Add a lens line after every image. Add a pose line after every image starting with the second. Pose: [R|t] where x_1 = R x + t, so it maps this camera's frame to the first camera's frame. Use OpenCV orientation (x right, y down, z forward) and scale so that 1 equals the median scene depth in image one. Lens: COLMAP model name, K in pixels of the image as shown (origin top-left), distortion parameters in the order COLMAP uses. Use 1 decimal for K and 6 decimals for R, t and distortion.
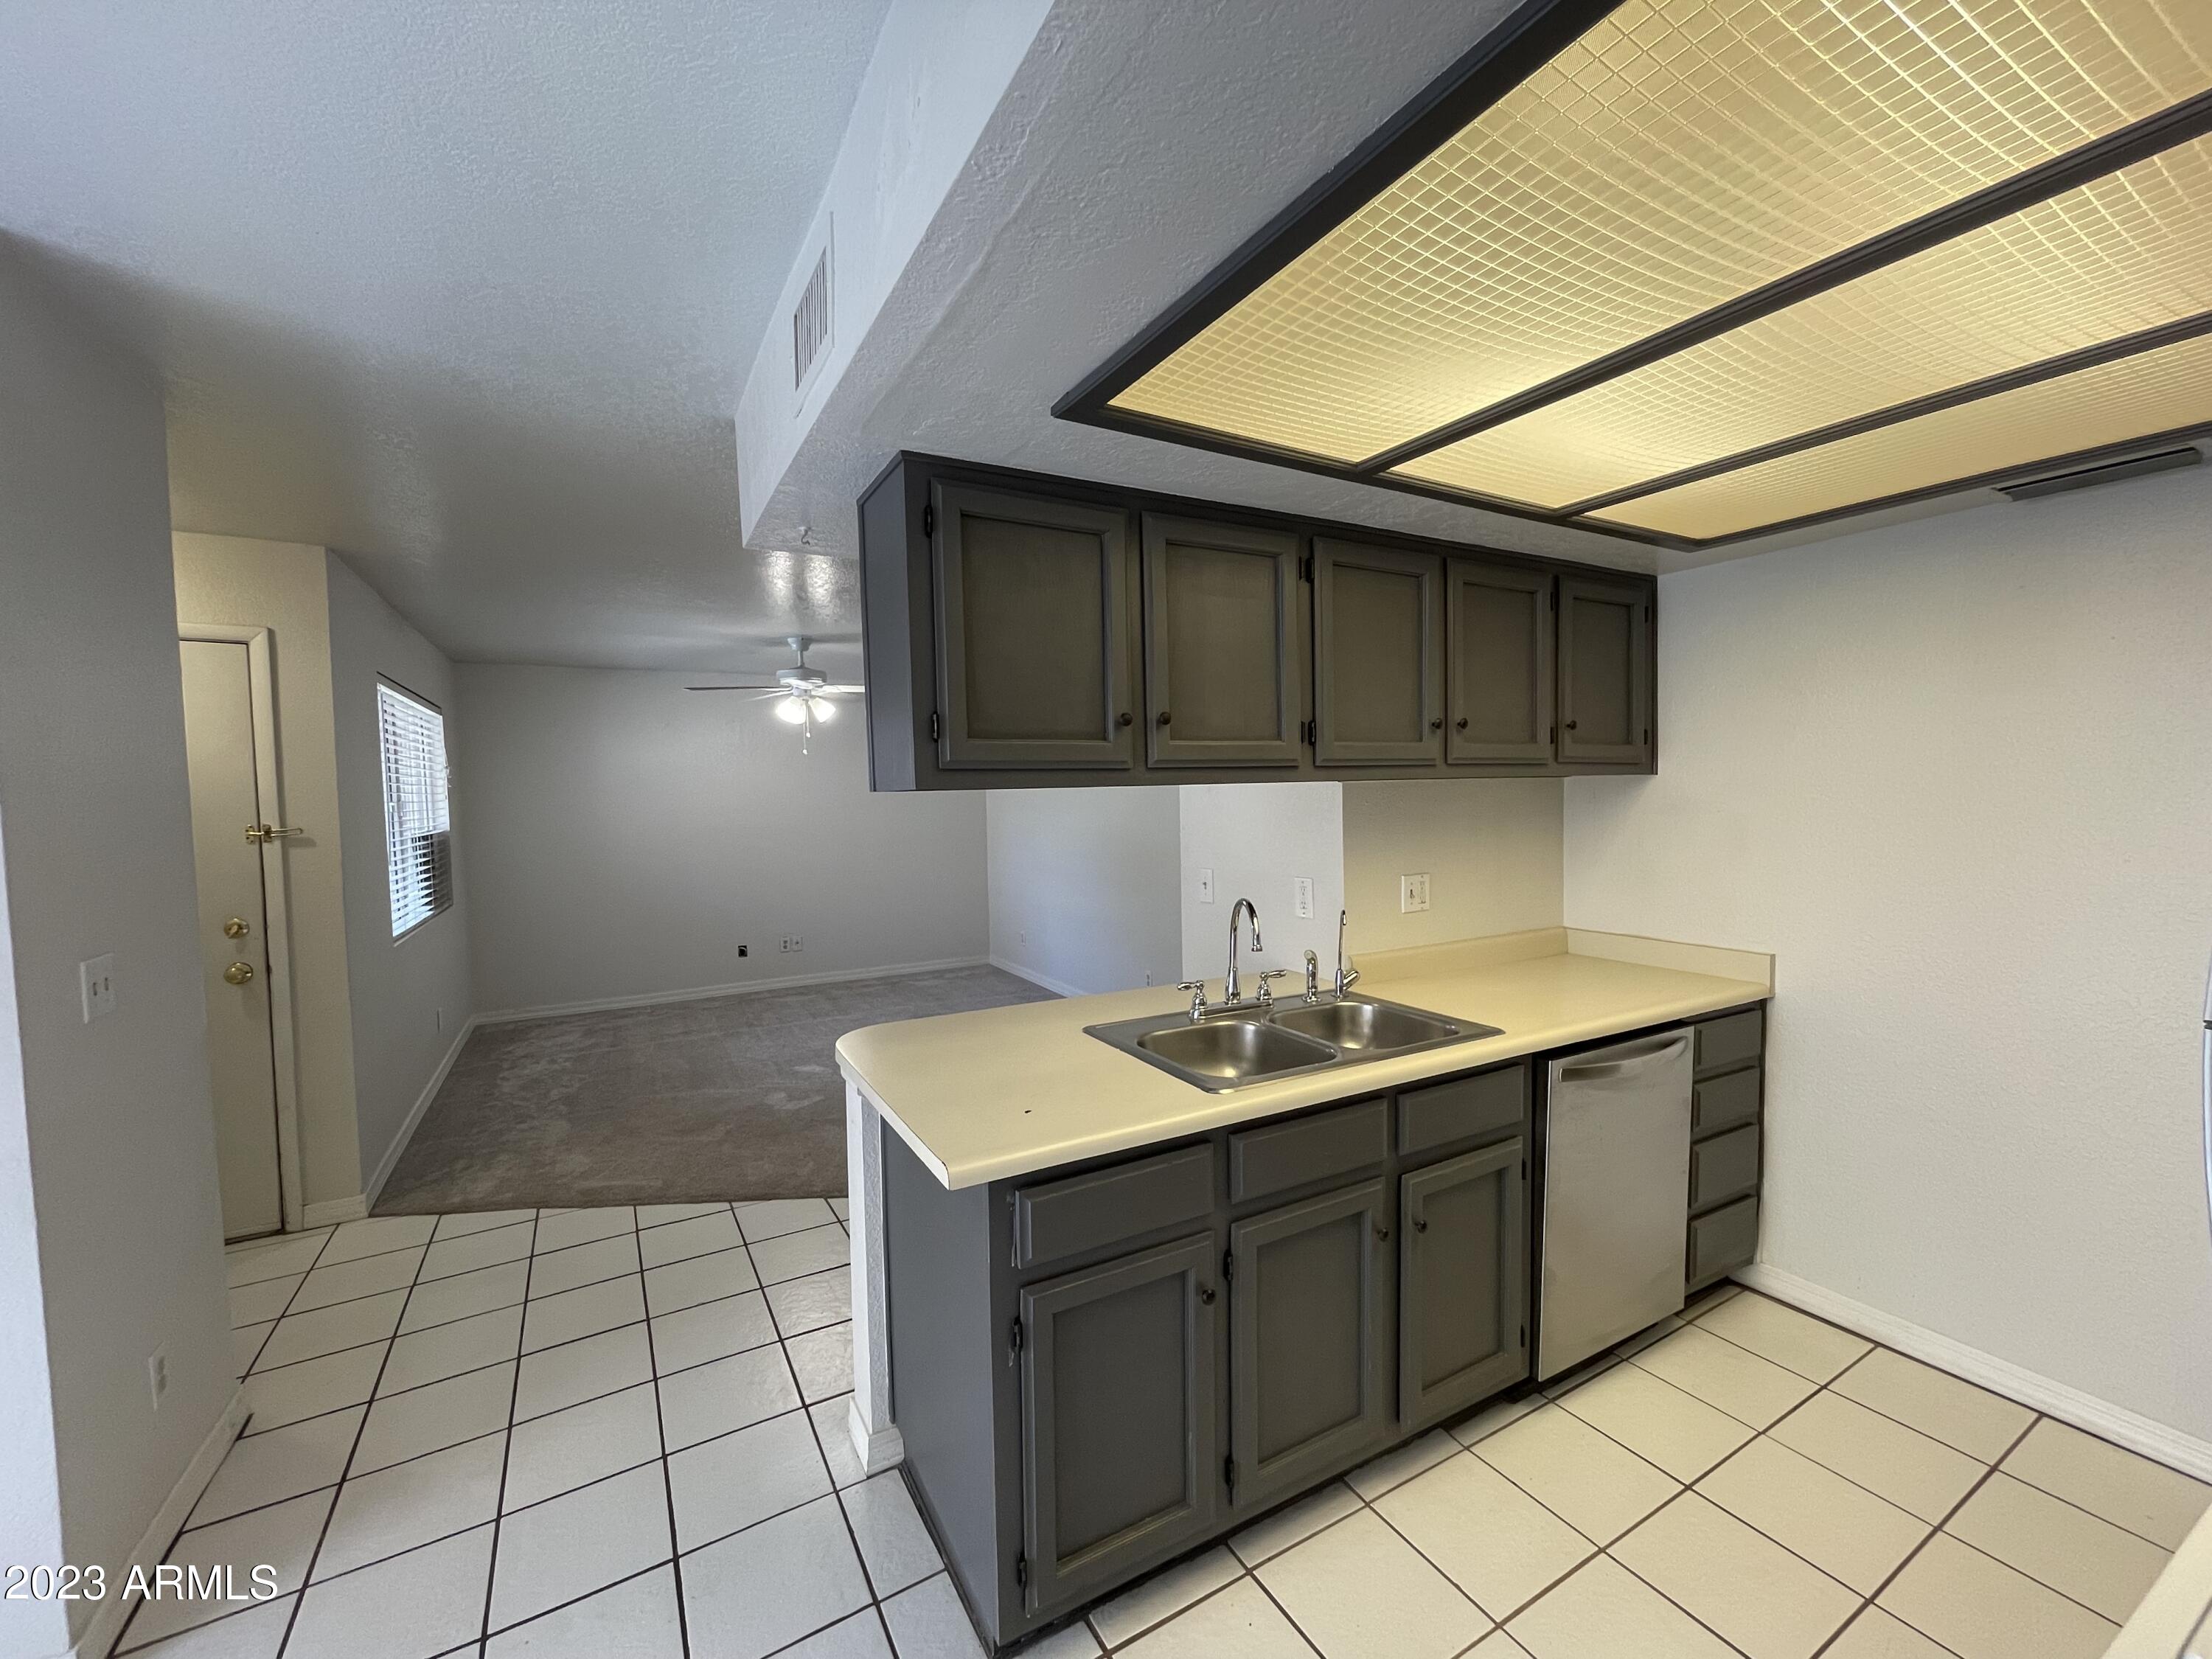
lens RADIAL K [[893.7, 0, 1108.2], [0, 893.7, 839.1], [0, 0, 1]] dist [0.000125, -0.000174]
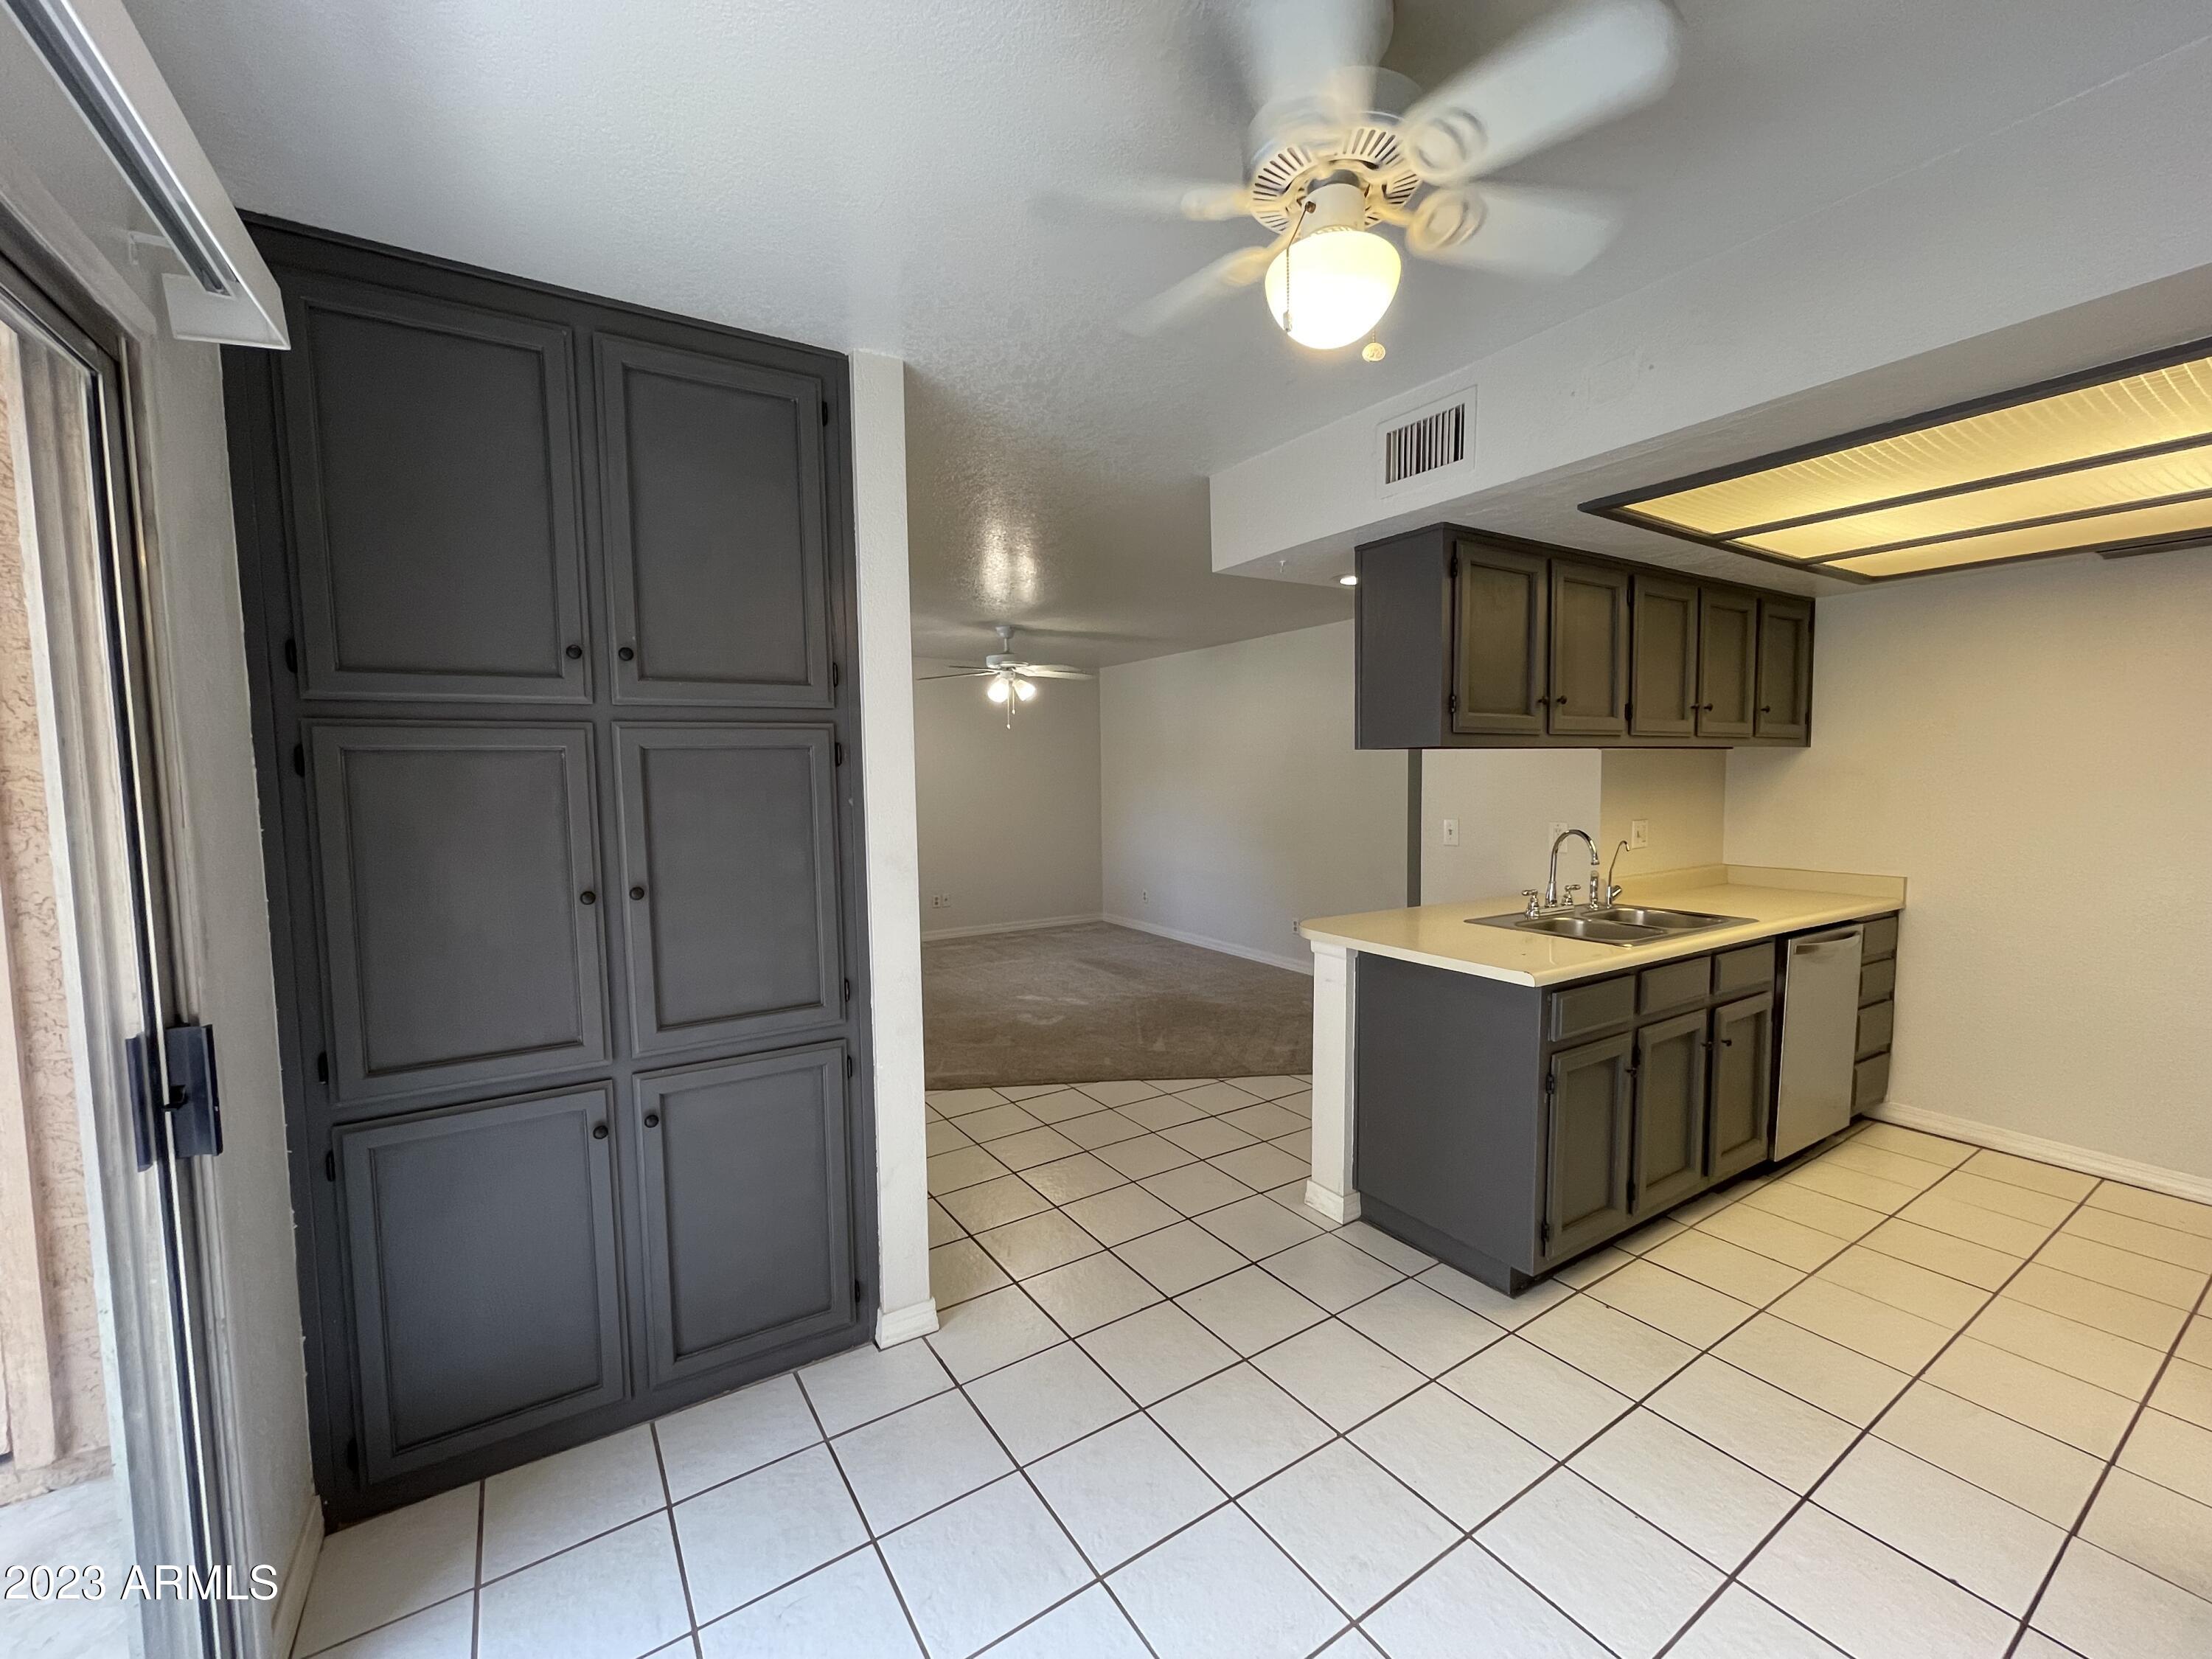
lens RADIAL K [[893.7, 0, 1109.5], [0, 893.7, 832.0], [0, 0, 1]] dist [0.000125, -0.000174]
pose [[0.998786, 0.005016, 0.049012, -0.600026], [-0.005632, 0.999907, 0.012450, 0.052987], [-0.048944, -0.012711, 0.998721, -0.347898]]
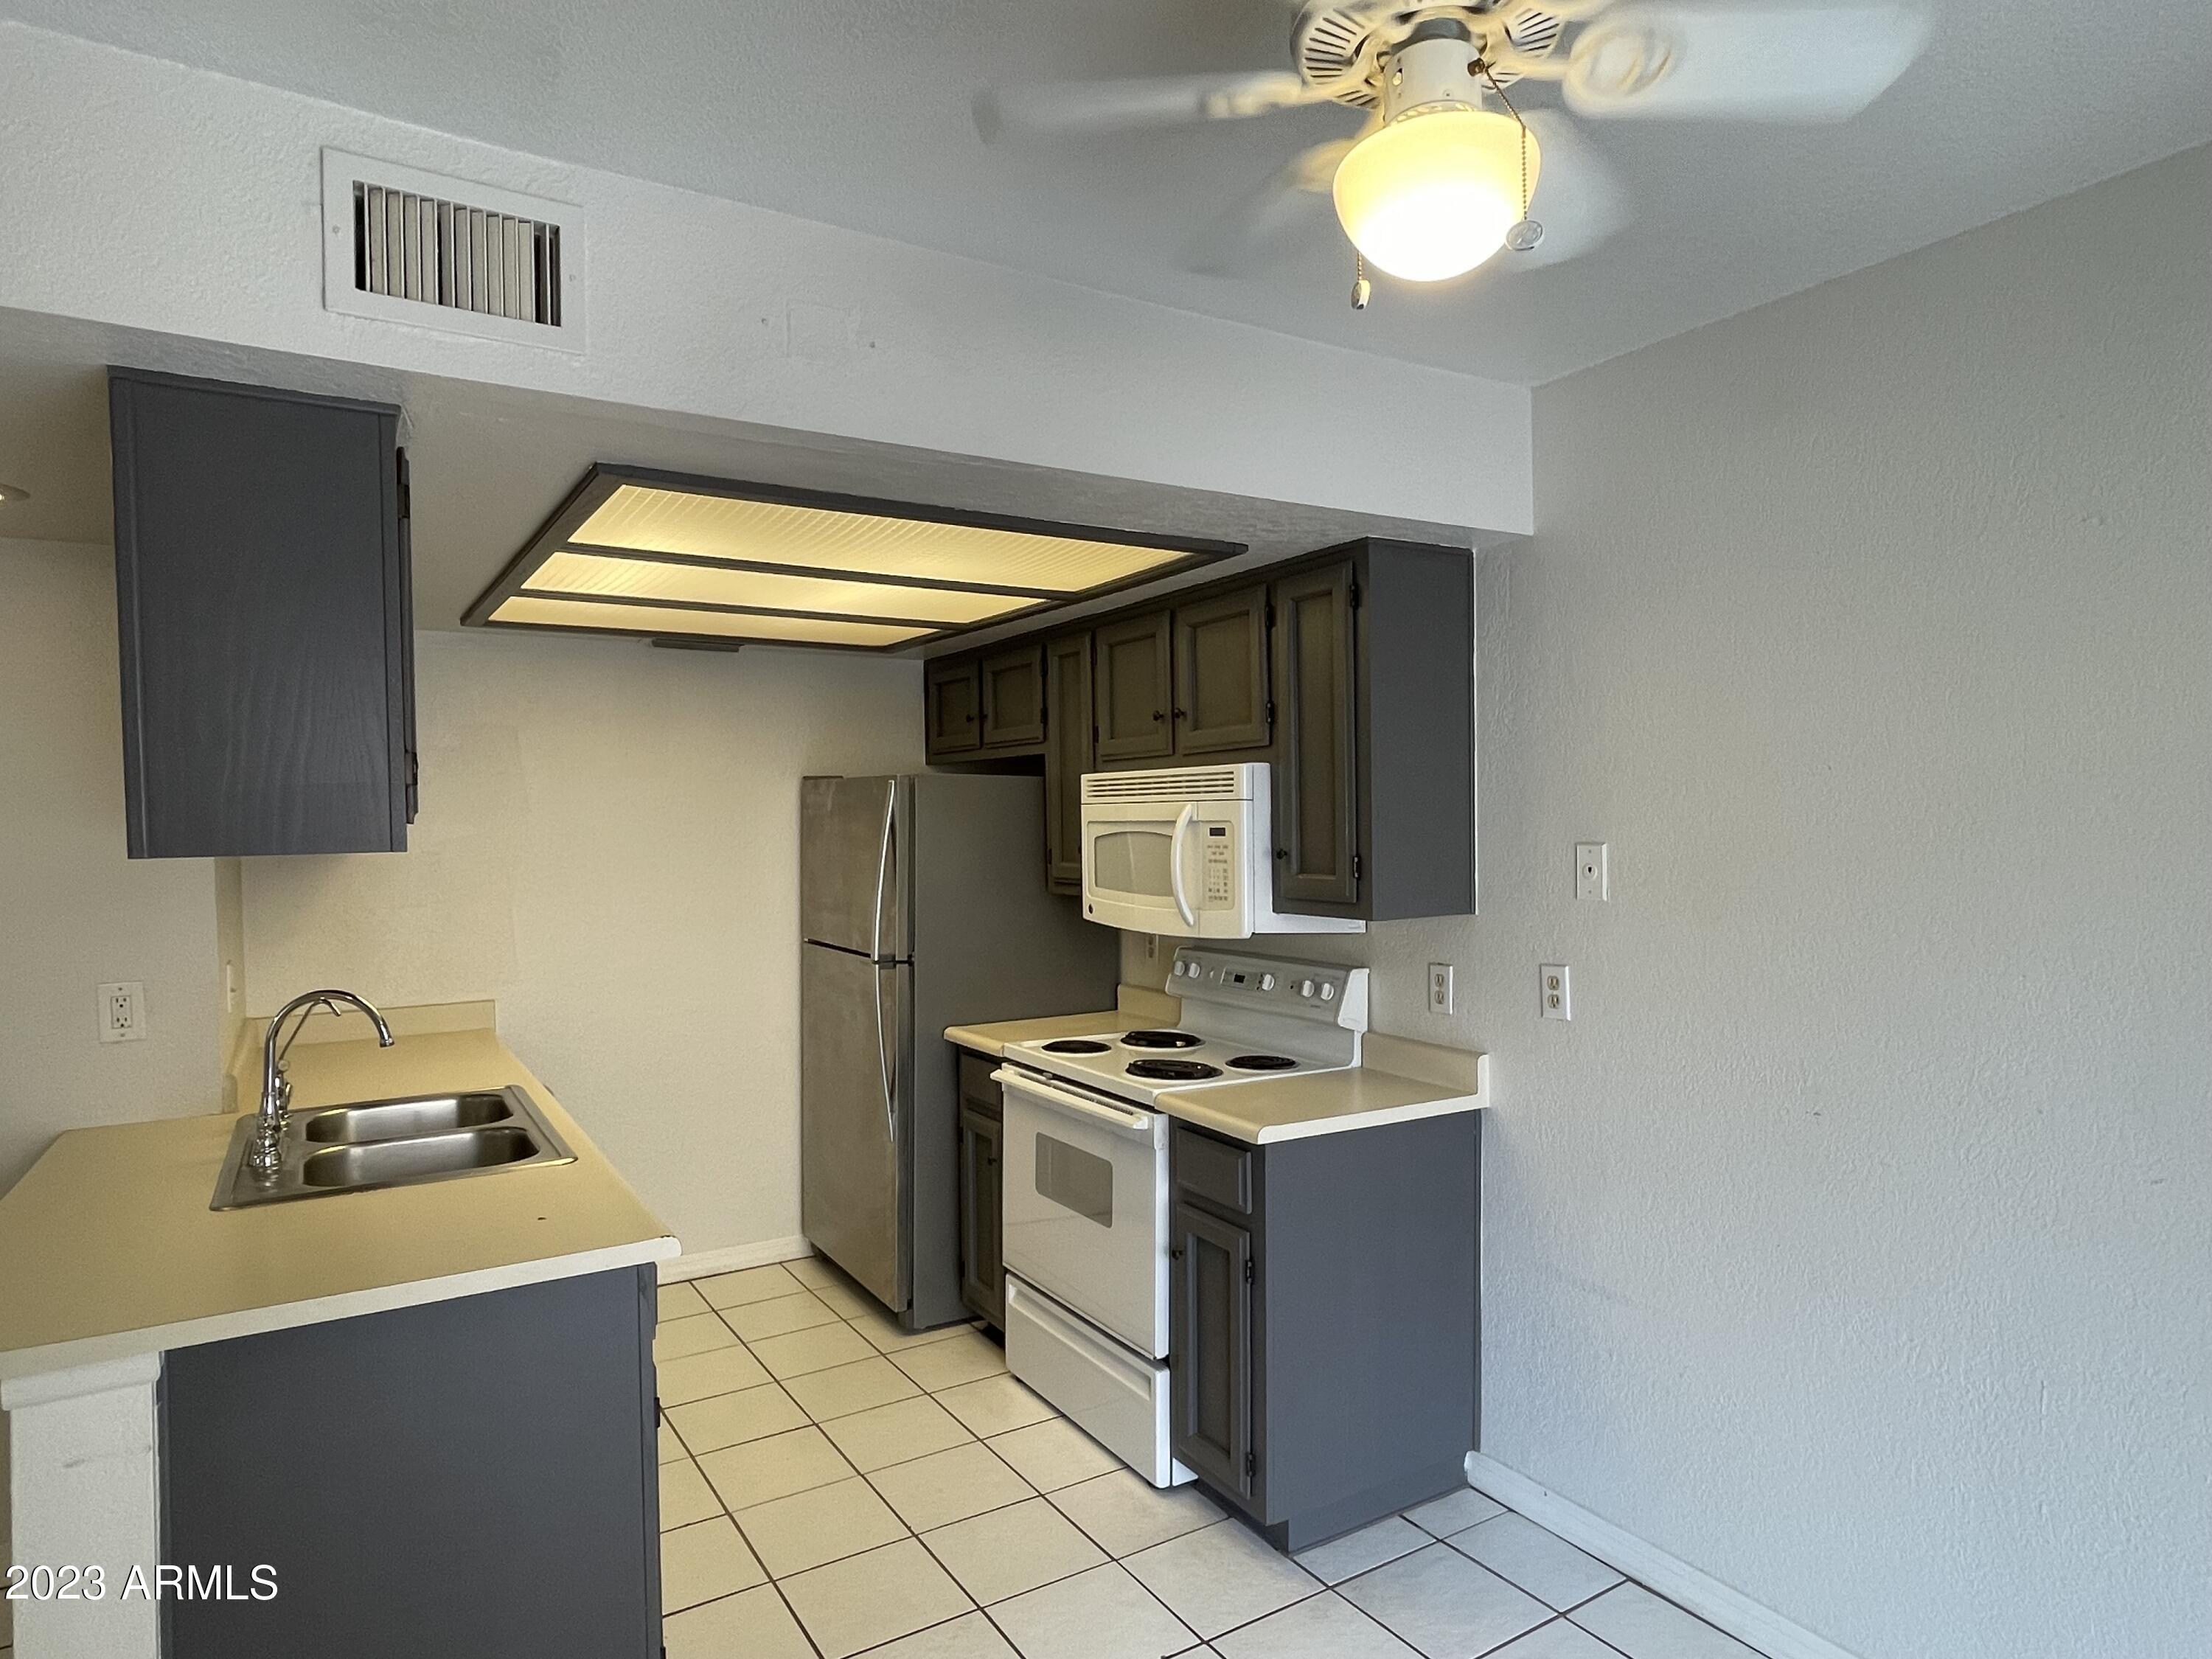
lens RADIAL K [[1288.8, 0, 1111.9], [0, 1288.8, 819.0], [0, 0, 1]] dist [-0.004330, -0.002441]
pose [[-0.040601, 0.018718, 0.999000, -0.938057], [0.067404, 0.997598, -0.015952, -0.018223], [-0.996899, 0.066689, -0.041765, 0.317628]]
